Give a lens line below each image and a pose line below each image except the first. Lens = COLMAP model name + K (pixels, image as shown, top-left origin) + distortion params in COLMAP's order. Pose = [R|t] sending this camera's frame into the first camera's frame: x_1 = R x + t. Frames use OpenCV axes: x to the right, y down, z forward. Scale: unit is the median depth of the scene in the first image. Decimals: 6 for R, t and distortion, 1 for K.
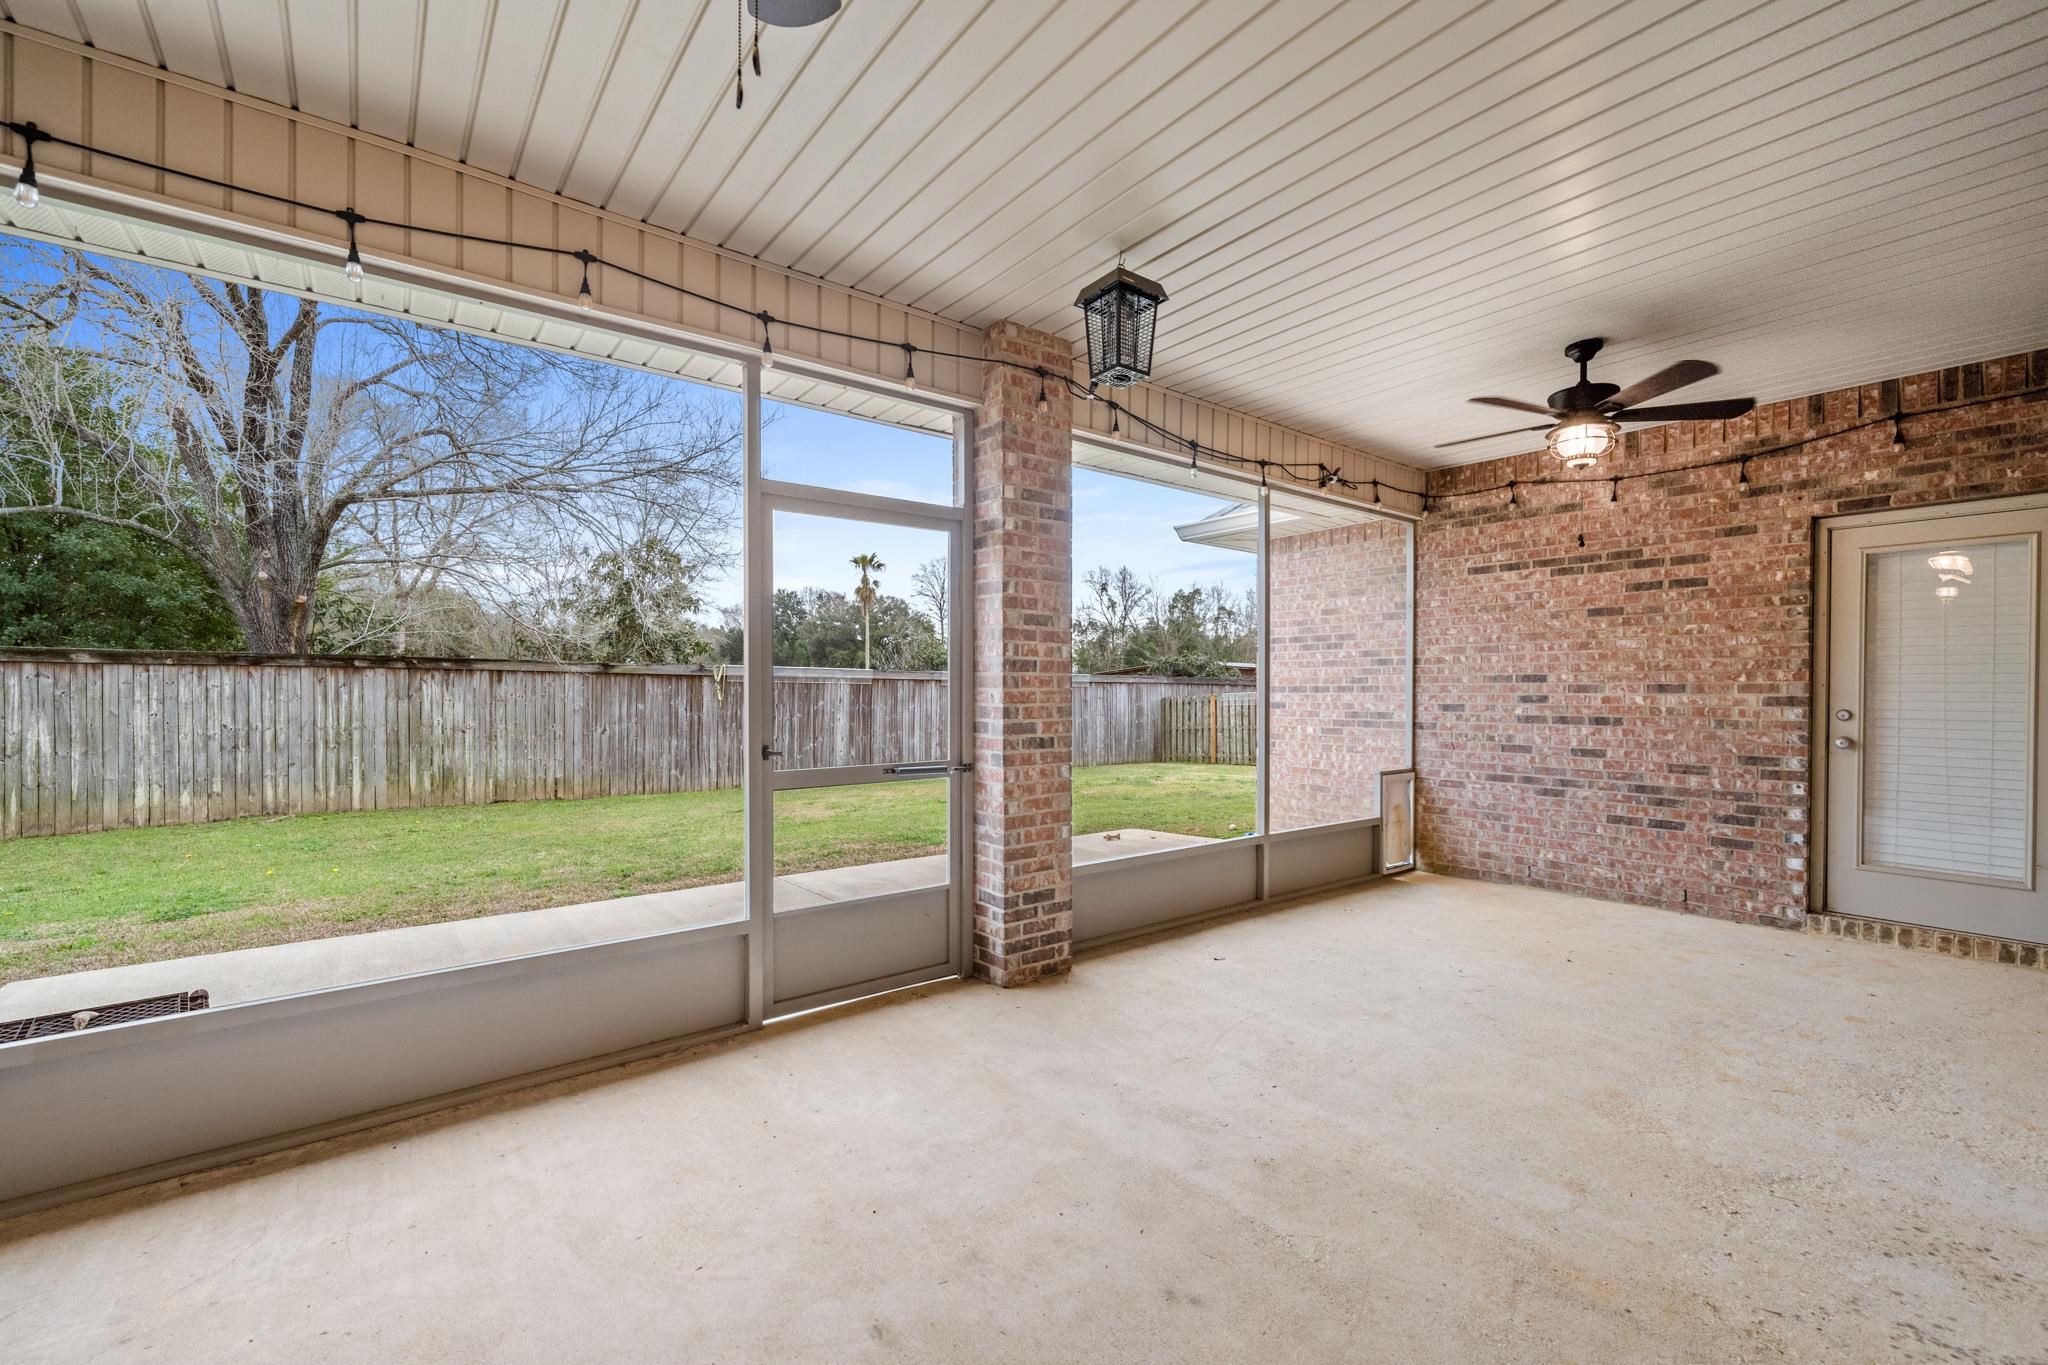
lens RADIAL K [[835.3, 0, 1019.5], [0, 835.3, 693.0], [0, 0, 1]] dist [-0.002851, -0.000235]
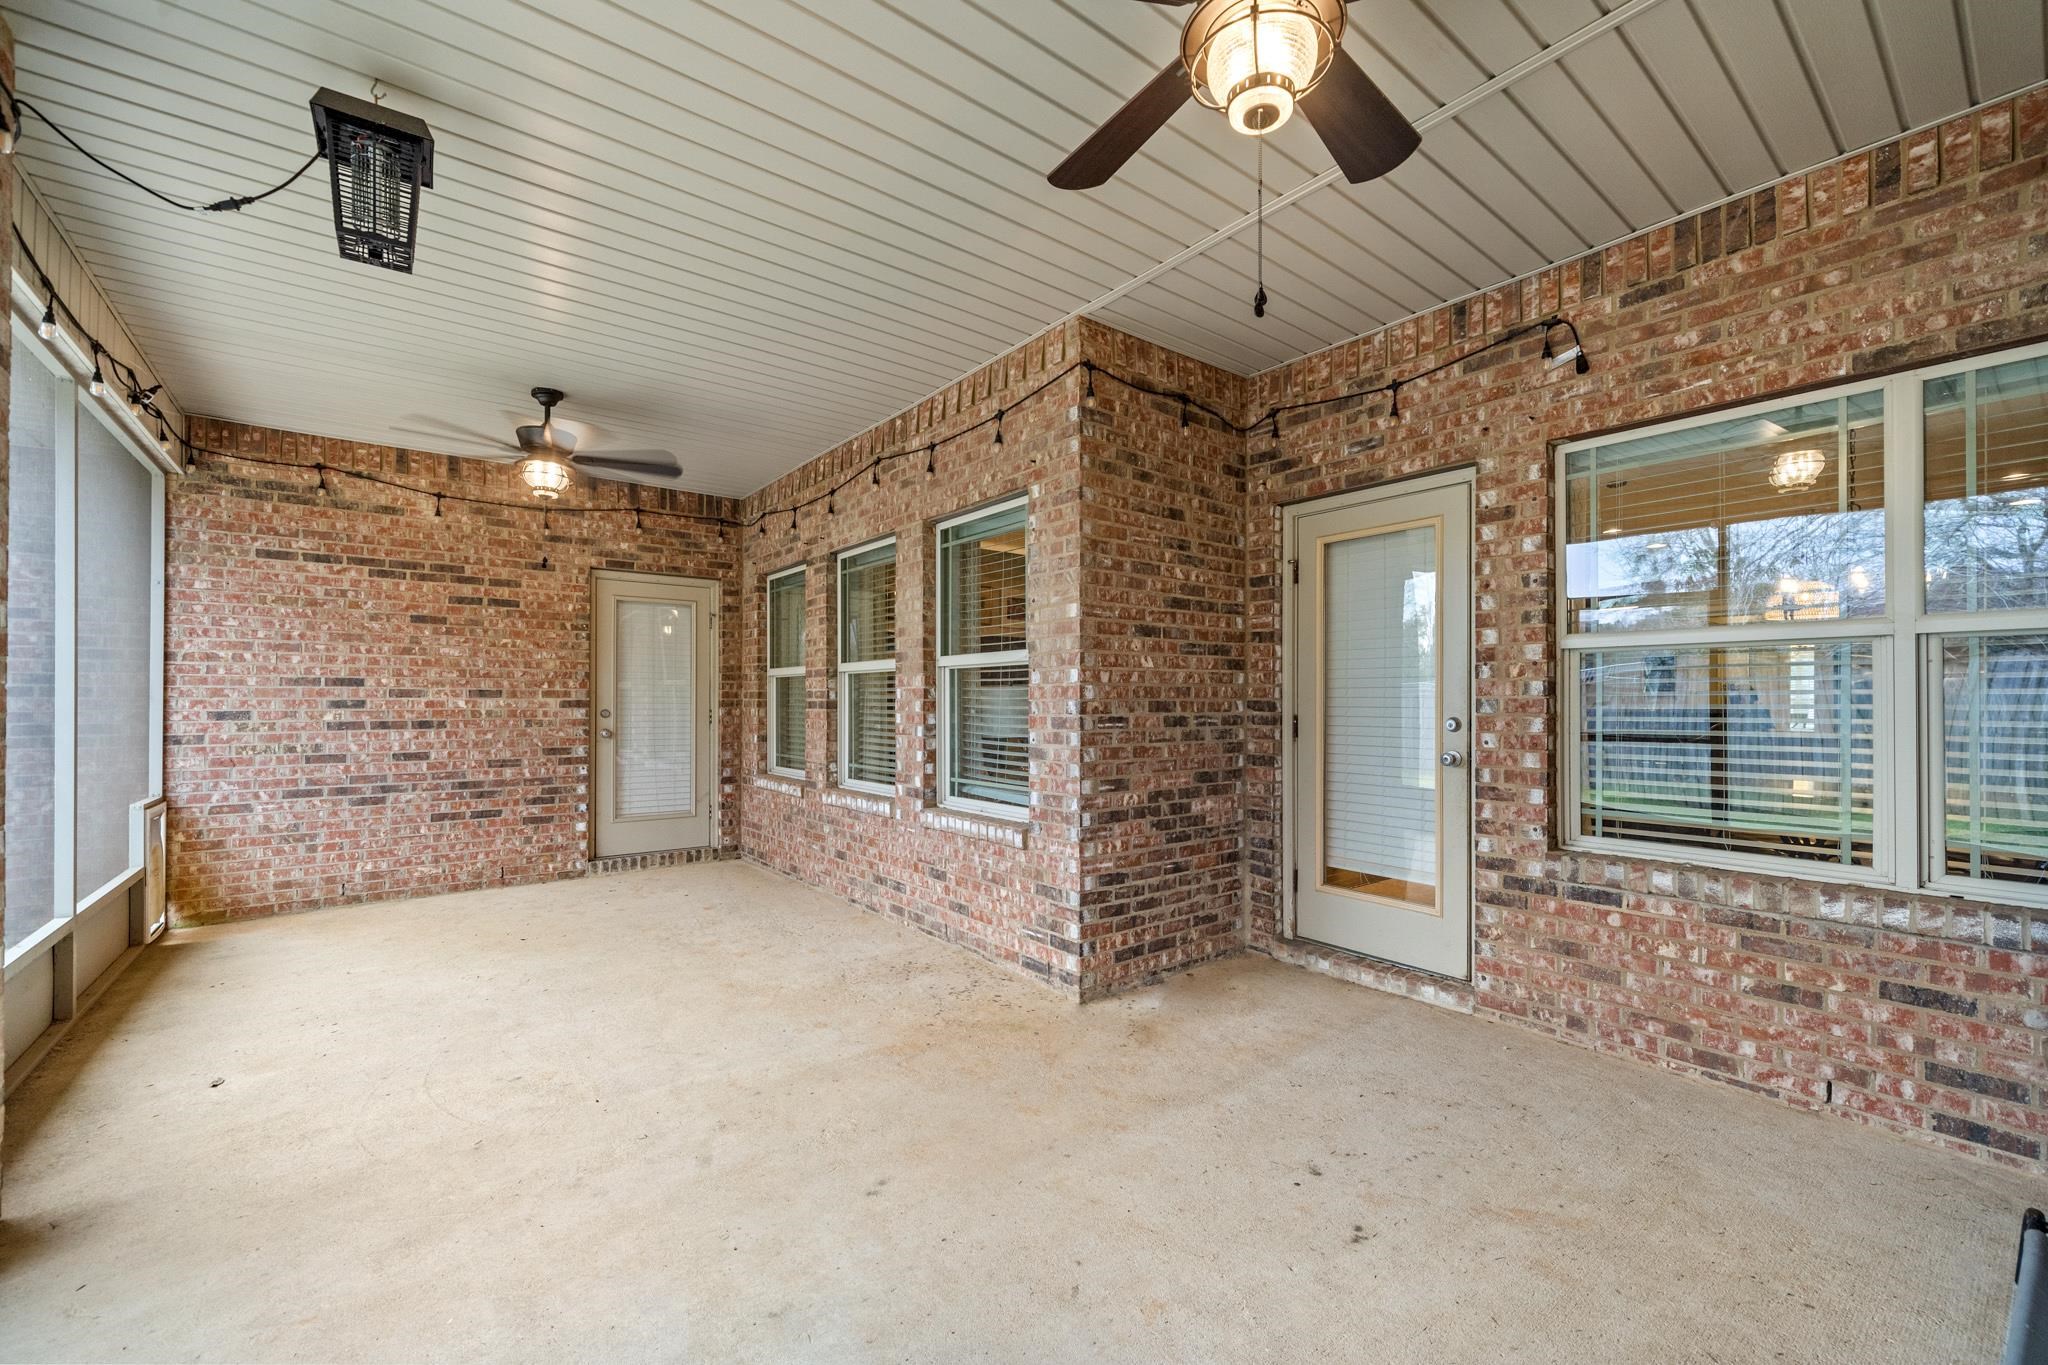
lens RADIAL K [[835.3, 0, 1024.0], [0, 835.3, 690.2], [0, 0, 1]] dist [-0.002851, -0.000235]
pose [[0.000695, 0.010336, 0.999946, -0.335070], [0.001278, 0.999946, -0.010336, 0.002587], [-0.999999, 0.001285, 0.000681, 0.252284]]
